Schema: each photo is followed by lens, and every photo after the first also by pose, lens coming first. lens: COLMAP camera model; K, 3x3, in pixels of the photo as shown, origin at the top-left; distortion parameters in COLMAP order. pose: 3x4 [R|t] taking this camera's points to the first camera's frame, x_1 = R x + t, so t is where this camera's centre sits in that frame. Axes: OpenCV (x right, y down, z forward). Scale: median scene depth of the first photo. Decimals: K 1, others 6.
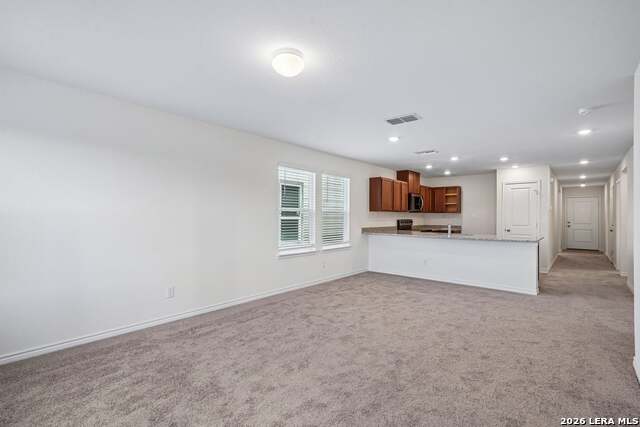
lens RADIAL K [[303.3, 0, 318.3], [0, 303.3, 215.5], [0, 0, 1]] dist [0.003562, 0.000402]
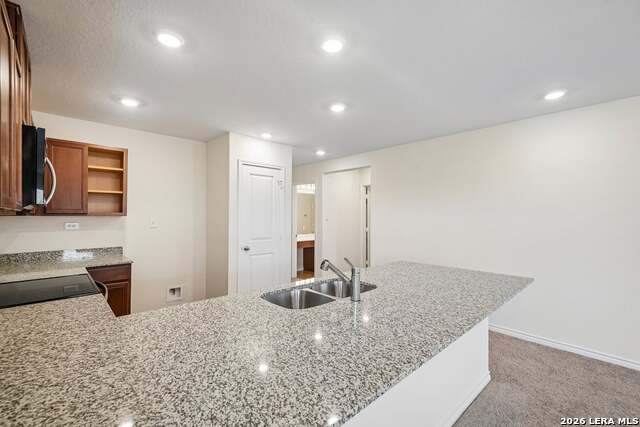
lens RADIAL K [[271.4, 0, 318.3], [0, 271.4, 217.5], [0, 0, 1]] dist [-0.001714, -0.000191]
pose [[0.112219, 0.001370, 0.993683, 0.144660], [-0.004260, 0.999991, -0.000897, -0.007447], [-0.993674, -0.004133, 0.112224, 0.769382]]
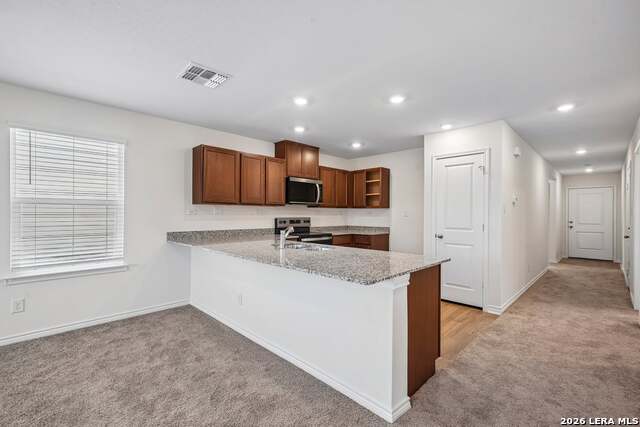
lens RADIAL K [[289.3, 0, 321.1], [0, 289.3, 214.0], [0, 0, 1]] dist [0.004511, 0.000636]
pose [[0.998009, 0.002010, -0.063038, 0.404323], [-0.001786, 0.999992, 0.003604, 0.002999], [0.063045, -0.003484, 0.998005, 0.396472]]
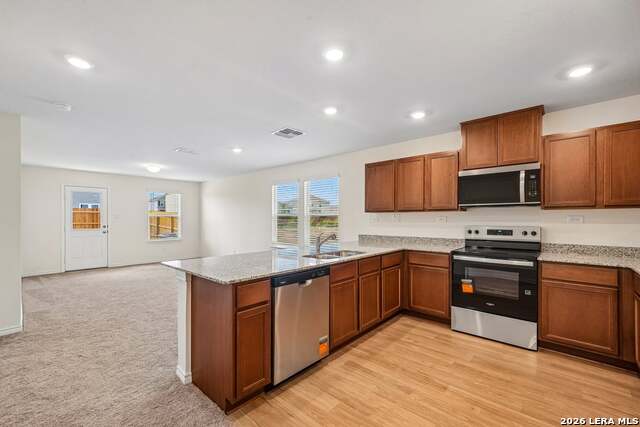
lens RADIAL K [[271.4, 0, 318.3], [0, 271.4, 217.5], [0, 0, 1]] dist [-0.001714, -0.000191]
pose [[-0.033408, -0.009417, -0.999397, 0.728503], [0.005179, 0.999941, -0.009595, 0.002566], [0.999428, -0.005496, -0.033357, 0.785254]]
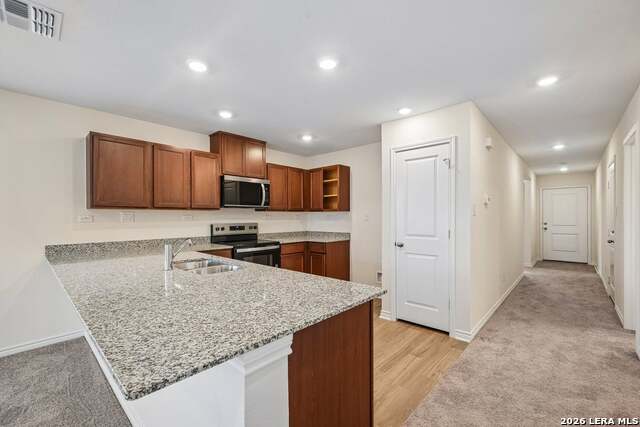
lens RADIAL K [[277.0, 0, 319.6], [0, 277.0, 217.7], [0, 0, 1]] dist [-0.002260, -0.000068]
pose [[0.999605, -0.007803, -0.027008, 0.478292], [0.008004, 0.999941, 0.007371, 0.000021], [0.026949, -0.007584, 0.999608, 0.515387]]
